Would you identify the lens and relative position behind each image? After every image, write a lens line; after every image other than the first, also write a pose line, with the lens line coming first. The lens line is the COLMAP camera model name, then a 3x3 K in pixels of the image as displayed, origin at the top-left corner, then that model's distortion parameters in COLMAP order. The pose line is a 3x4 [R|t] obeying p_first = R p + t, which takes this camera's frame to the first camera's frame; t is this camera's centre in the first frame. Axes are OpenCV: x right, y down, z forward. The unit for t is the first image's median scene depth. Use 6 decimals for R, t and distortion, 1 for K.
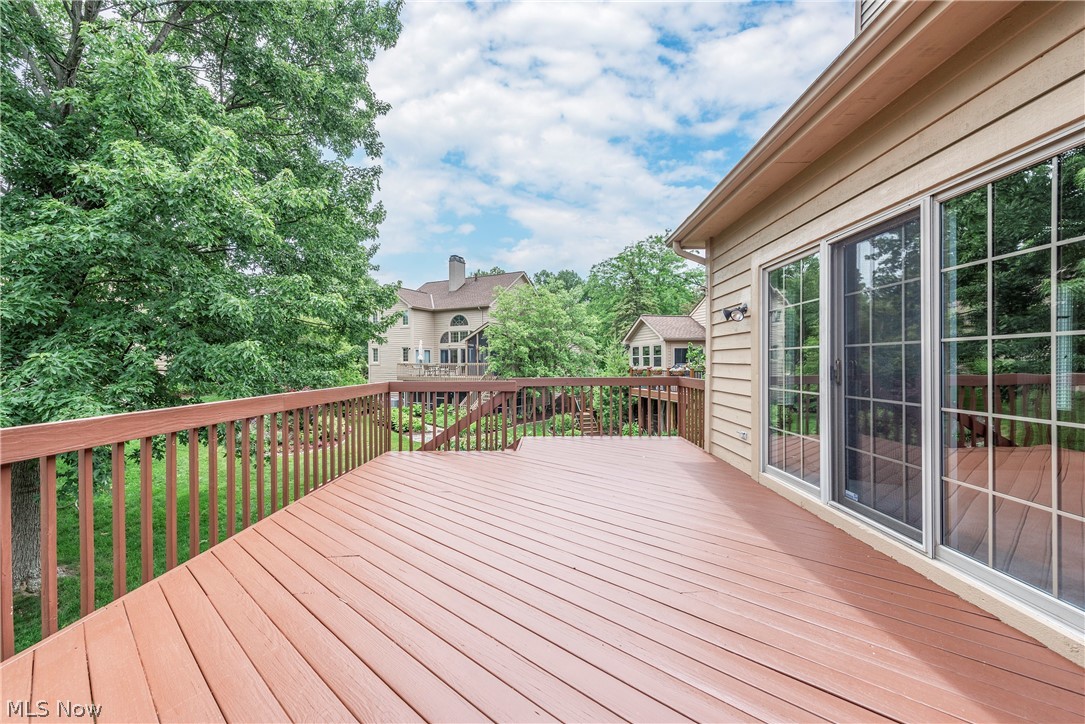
lens RADIAL K [[436.5, 0, 540.2], [0, 436.5, 369.0], [0, 0, 1]] dist [-0.000986, -0.000388]
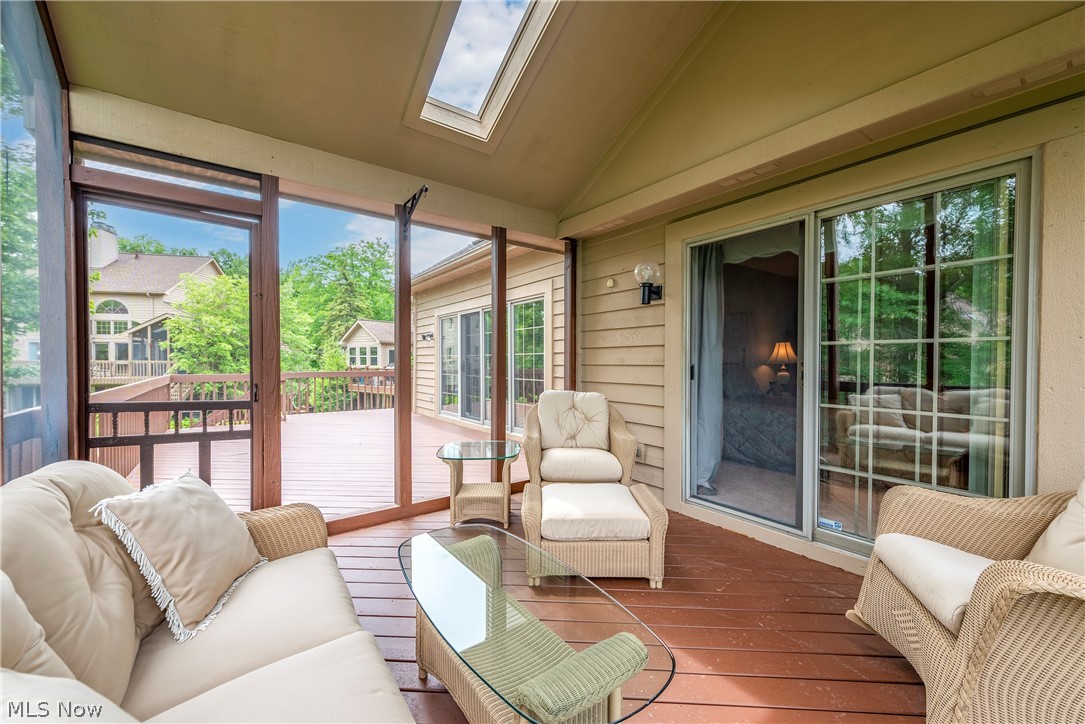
lens RADIAL K [[436.5, 0, 541.7], [0, 436.5, 371.7], [0, 0, 1]] dist [-0.000986, -0.000388]
pose [[0.799706, -0.006234, 0.600360, -0.057604], [0.001902, 0.999967, 0.007849, 0.002529], [-0.600389, -0.005135, 0.799692, -0.157689]]
